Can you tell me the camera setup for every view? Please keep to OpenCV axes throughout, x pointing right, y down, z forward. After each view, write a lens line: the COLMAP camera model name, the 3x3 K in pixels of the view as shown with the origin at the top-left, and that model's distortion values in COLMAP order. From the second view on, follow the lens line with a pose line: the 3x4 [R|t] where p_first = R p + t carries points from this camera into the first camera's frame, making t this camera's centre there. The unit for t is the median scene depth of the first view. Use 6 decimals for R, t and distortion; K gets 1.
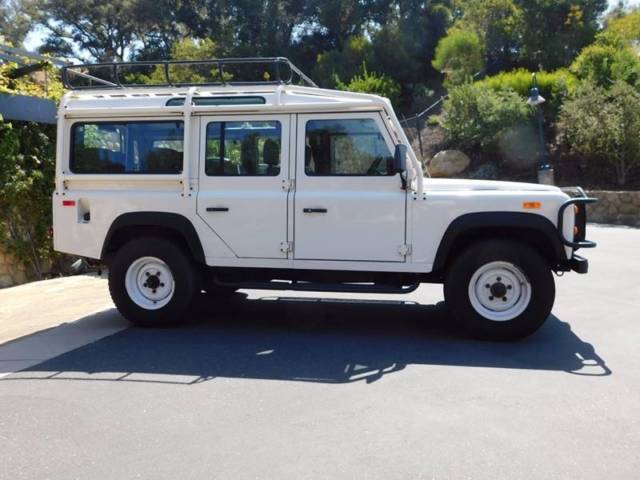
lens RADIAL K [[553.3, 0, 320.0], [0, 553.3, 240.0], [0, 0, 1]] dist [-0.001035, -0.003899]
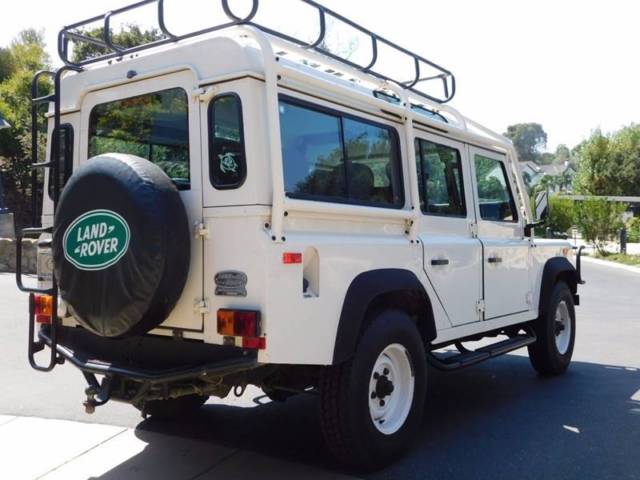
lens RADIAL K [[667.0, 0, 320.0], [0, 667.0, 240.0], [0, 0, 1]] dist [-0.008699, -0.002079]
pose [[0.431806, 0.005829, 0.901948, -1.010696], [0.074822, 0.996301, -0.042259, -0.058385], [-0.898858, 0.085733, 0.429772, 0.763494]]
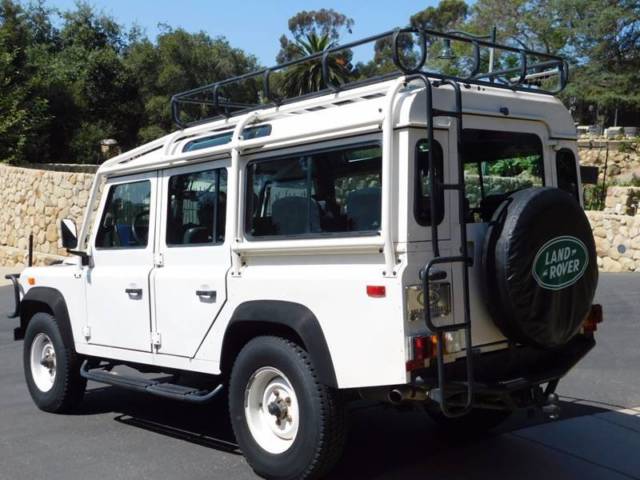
lens RADIAL K [[827.4, 0, 320.0], [0, 827.4, 240.0], [0, 0, 1]] dist [0.004245, 0.006557]
pose [[-0.794170, 0.029322, 0.606988, -0.872861], [0.092580, 0.993014, 0.073161, -0.213757], [-0.600602, 0.114297, -0.791337, 2.079316]]
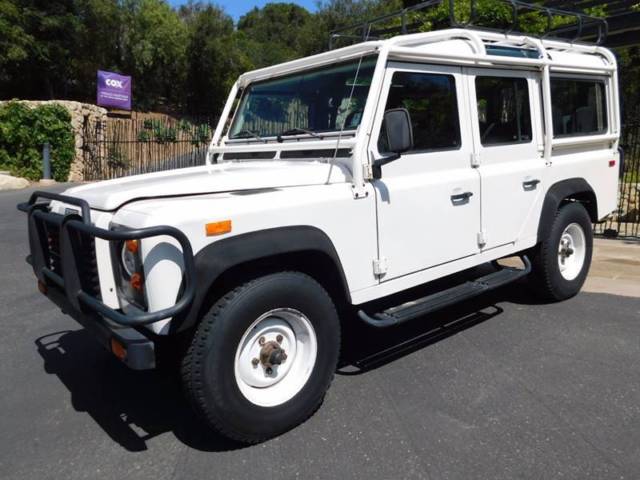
lens RADIAL K [[513.3, 0, 320.0], [0, 513.3, 240.0], [0, 0, 1]] dist [0.000097, 0.008657]
pose [[-0.649174, 0.176243, -0.739941, 0.693273], [-0.007247, 0.971309, 0.237709, -0.183025], [0.760606, 0.159677, -0.629271, 1.605665]]
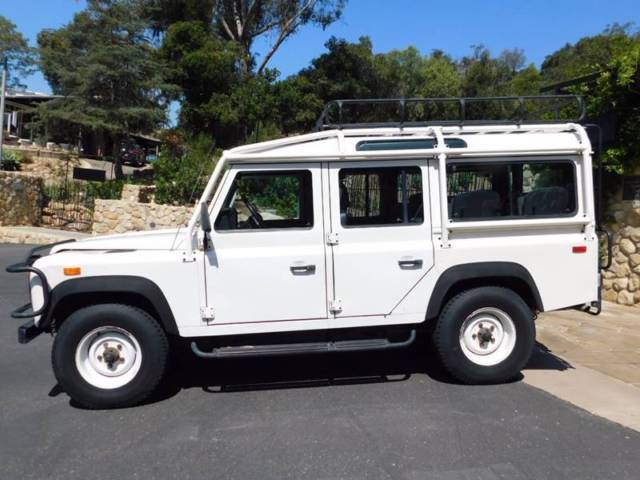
lens RADIAL K [[513.3, 0, 320.0], [0, 513.3, 240.0], [0, 0, 1]] dist [0.000097, 0.008657]
pose [[-0.958543, 0.051336, -0.280284, 0.262360], [0.005103, 0.986572, 0.163248, -0.258669], [0.284901, 0.155050, -0.945934, 2.095100]]
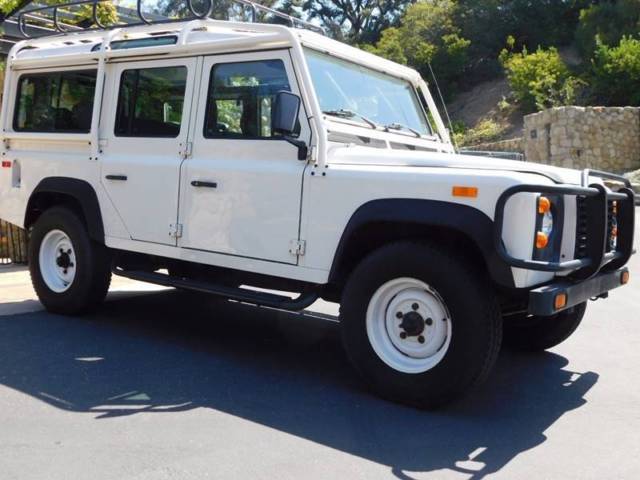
lens RADIAL K [[667.0, 0, 320.0], [0, 667.0, 240.0], [0, 0, 1]] dist [-0.008699, -0.002079]
pose [[0.906273, 0.088890, -0.413240, 0.487281], [-0.092546, 0.995645, 0.011206, -0.003051], [0.412437, 0.028088, 0.910553, 0.239739]]
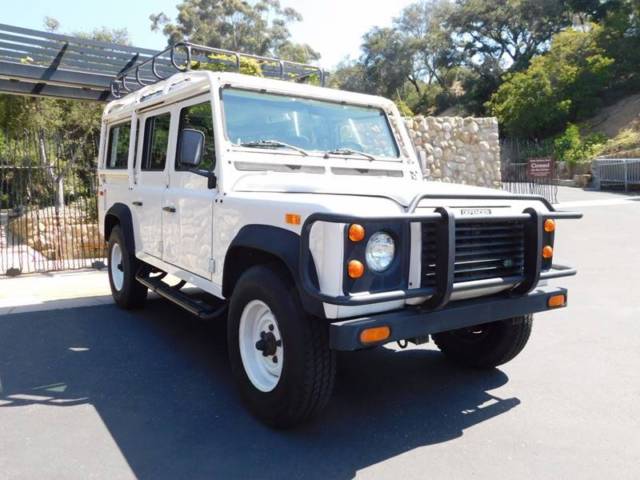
lens RADIAL K [[513.3, 0, 320.0], [0, 513.3, 240.0], [0, 0, 1]] dist [0.000097, 0.008657]
pose [[0.716289, 0.094606, -0.691361, 0.713951], [-0.083792, 0.995259, 0.049378, -0.062860], [0.692755, 0.022562, 0.720820, 0.545146]]
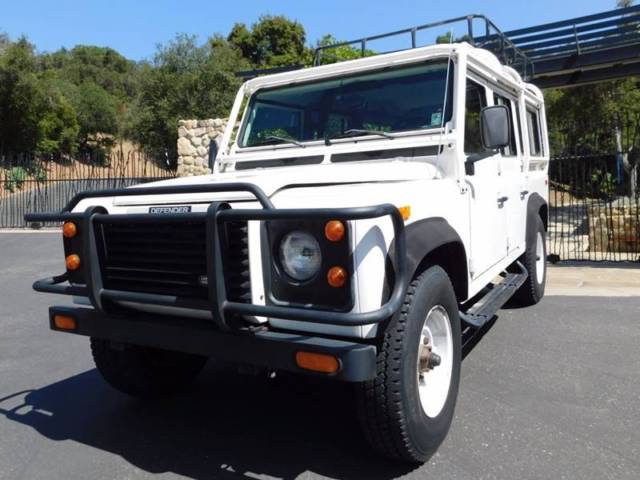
lens RADIAL K [[513.3, 0, 320.0], [0, 513.3, 240.0], [0, 0, 1]] dist [0.000097, 0.008657]
pose [[-0.352566, 0.123465, -0.927606, 0.815798], [-0.021984, 0.989892, 0.140112, -0.118135], [0.935529, 0.069791, -0.346288, 1.326127]]
